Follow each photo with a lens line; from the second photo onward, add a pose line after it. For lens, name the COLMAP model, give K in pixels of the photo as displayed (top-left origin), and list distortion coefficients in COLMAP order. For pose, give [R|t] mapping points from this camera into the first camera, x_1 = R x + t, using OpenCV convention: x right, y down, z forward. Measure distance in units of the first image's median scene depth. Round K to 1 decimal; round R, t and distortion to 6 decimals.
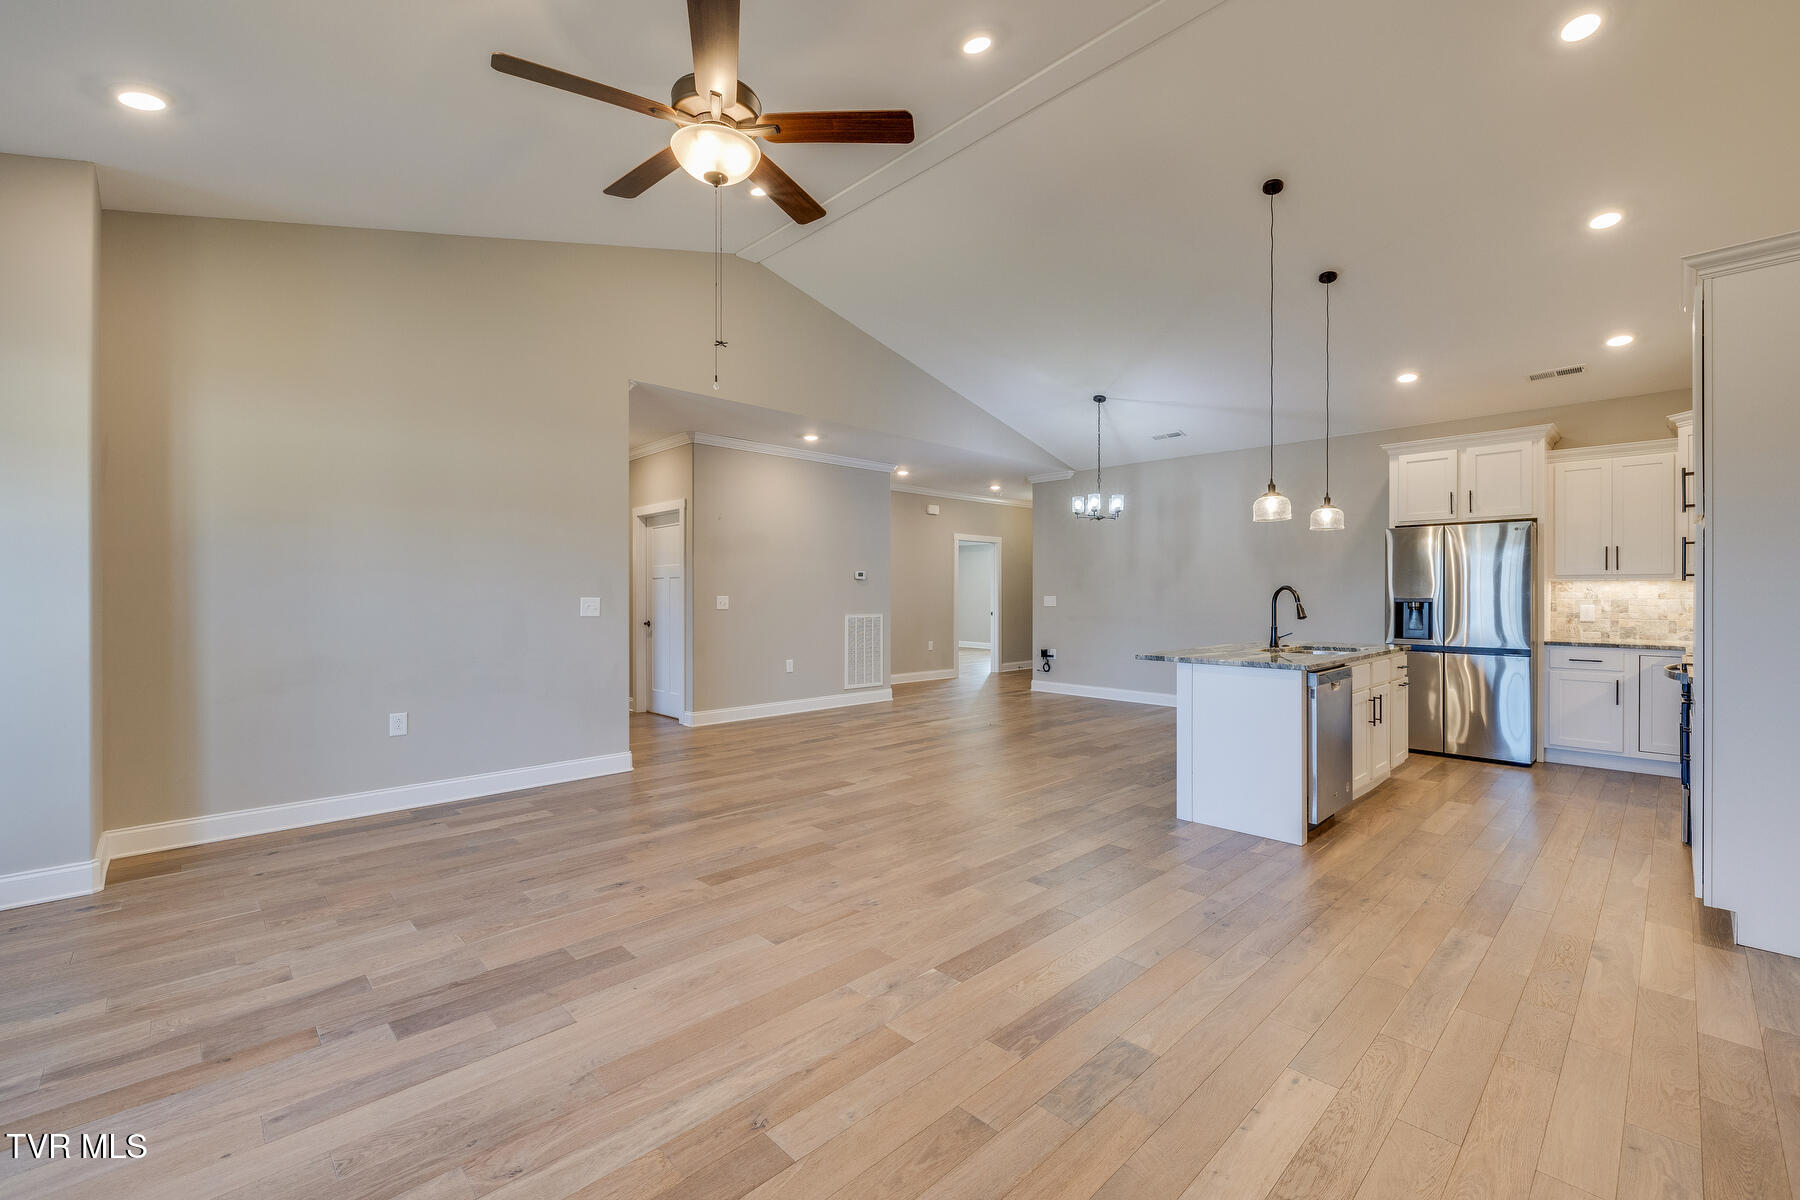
lens RADIAL K [[749.1, 0, 900.0], [0, 749.1, 600.0], [0, 0, 1]] dist [0.002537, -0.000347]
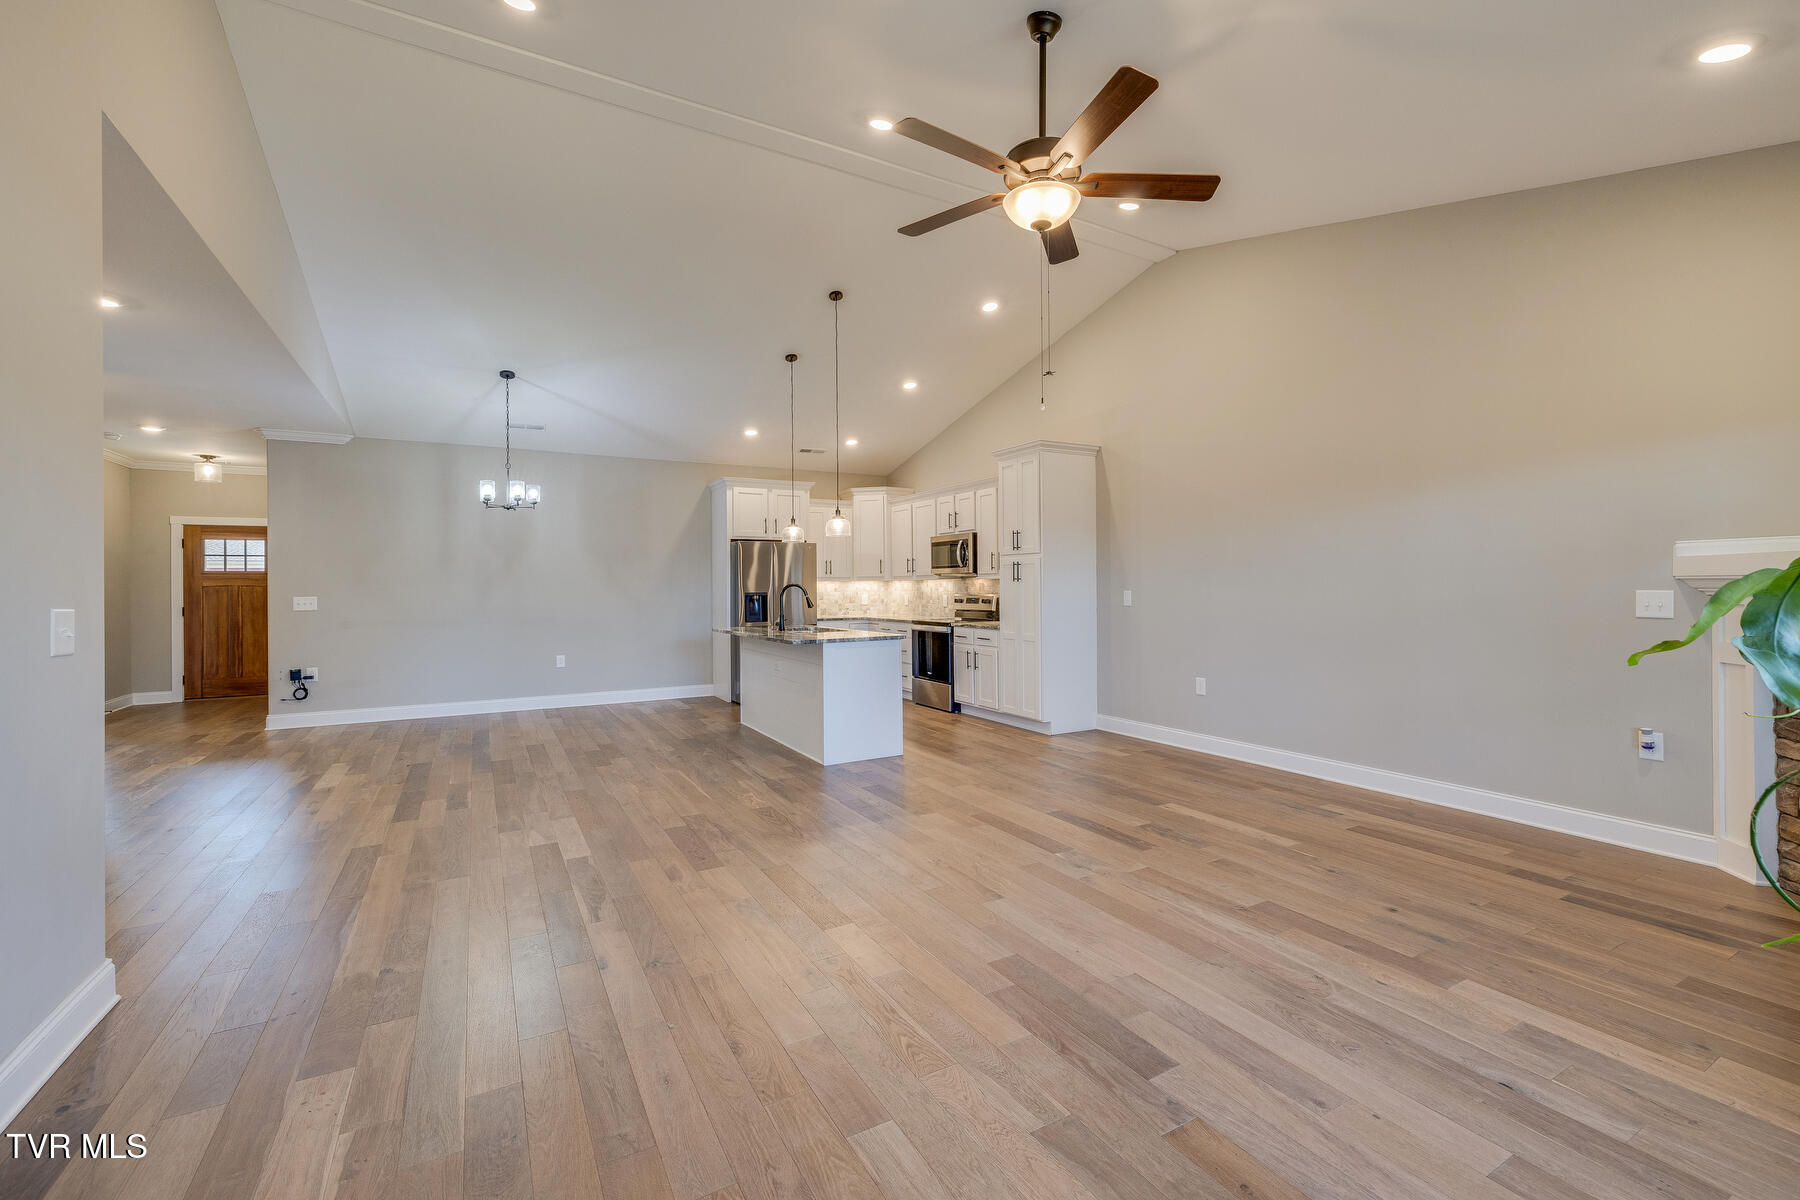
lens RADIAL K [[756.8, 0, 900.1], [0, 756.8, 584.2], [0, 0, 1]] dist [0.000811, 0.000015]
pose [[0.249651, 0.001607, 0.968335, -1.325823], [0.016662, 0.999843, -0.005955, -0.011095], [-0.968193, 0.017621, 0.249585, 0.864261]]
